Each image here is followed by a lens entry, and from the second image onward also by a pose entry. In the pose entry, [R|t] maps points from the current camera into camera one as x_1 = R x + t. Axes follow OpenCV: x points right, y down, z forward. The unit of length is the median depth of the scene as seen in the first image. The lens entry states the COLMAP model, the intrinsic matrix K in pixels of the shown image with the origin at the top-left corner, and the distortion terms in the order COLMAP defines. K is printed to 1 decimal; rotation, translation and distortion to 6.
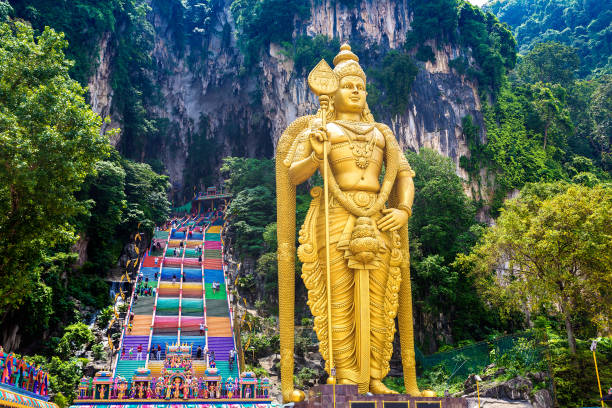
lens RADIAL K [[661.1, 0, 306.0], [0, 661.1, 204.0], [0, 0, 1]] dist [0.059575, -0.020406]
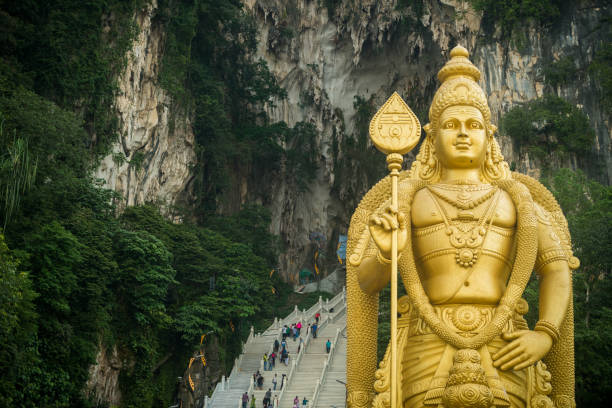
lens RADIAL K [[1430.0, 0, 306.0], [0, 1430.0, 204.0], [0, 0, 1]] dist [0.042882, 0.071212]
pose [[0.959777, -0.059798, -0.274322, 0.277271], [0.057620, 0.998210, -0.015996, -0.089140], [0.274788, -0.000454, 0.961505, -0.275224]]
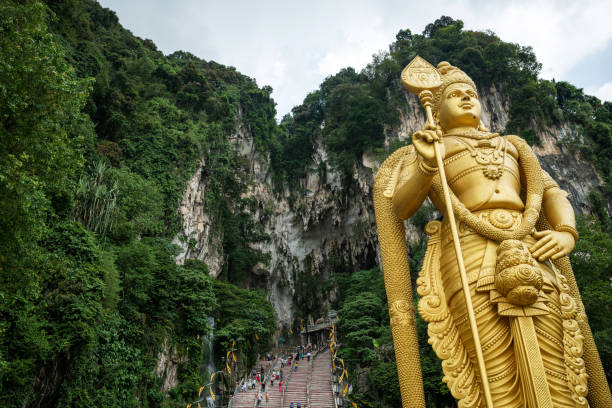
lens RADIAL K [[590.5, 0, 306.0], [0, 590.5, 204.0], [0, 0, 1]] dist [-0.036569, 0.029981]
pose [[0.978726, -0.130965, -0.157933, -0.014558], [0.082399, 0.955866, -0.282011, 0.119866], [0.187896, 0.262998, 0.946323, 0.335270]]
